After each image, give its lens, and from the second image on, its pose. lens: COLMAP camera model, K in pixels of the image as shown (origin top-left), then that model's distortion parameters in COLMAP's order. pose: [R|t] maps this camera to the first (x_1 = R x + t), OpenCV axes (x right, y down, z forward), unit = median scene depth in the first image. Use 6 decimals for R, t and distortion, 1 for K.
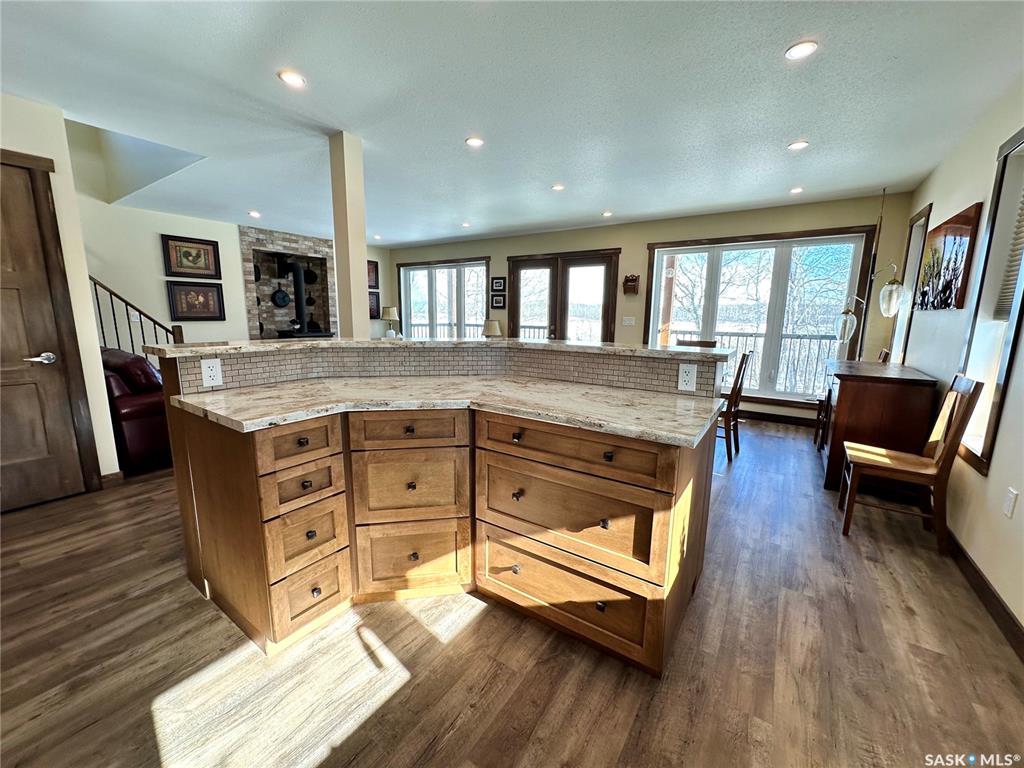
lens RADIAL K [[411.1, 0, 513.2], [0, 411.1, 382.4], [0, 0, 1]] dist [-0.003798, 0.000847]
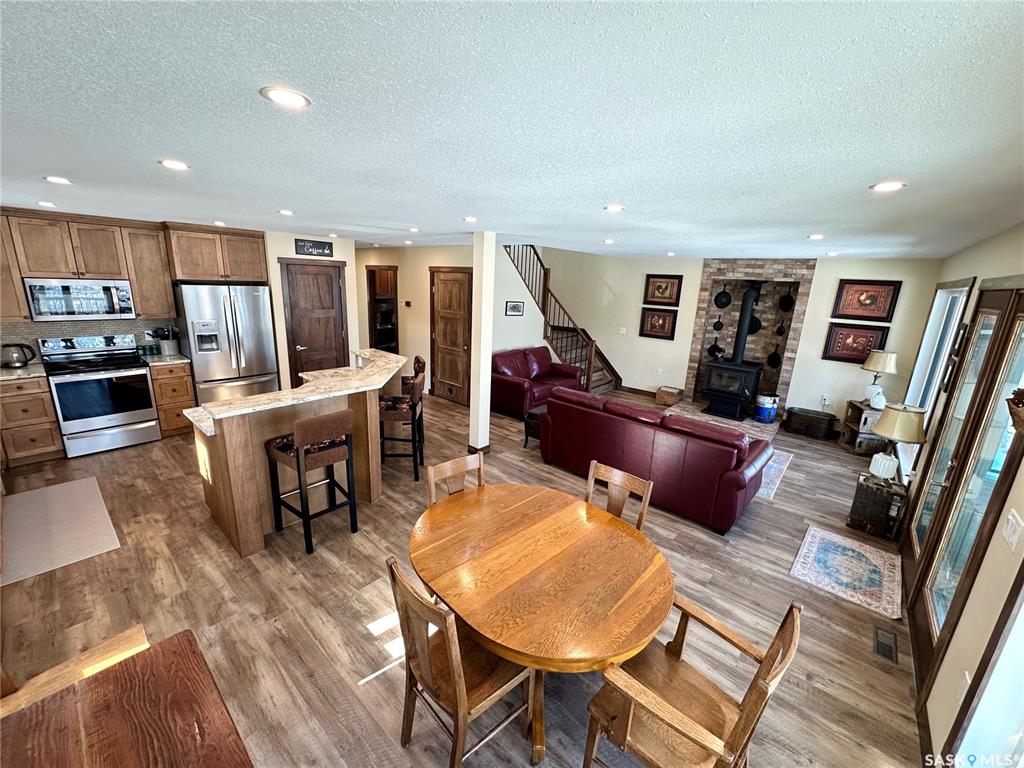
lens RADIAL K [[411.1, 0, 512.1], [0, 411.1, 383.9], [0, 0, 1]] dist [-0.003798, 0.000847]
pose [[-0.121788, 0.230781, -0.965354, 0.555950], [-0.210097, 0.944561, 0.252316, -0.236779], [0.970066, 0.233546, -0.066550, 0.655079]]
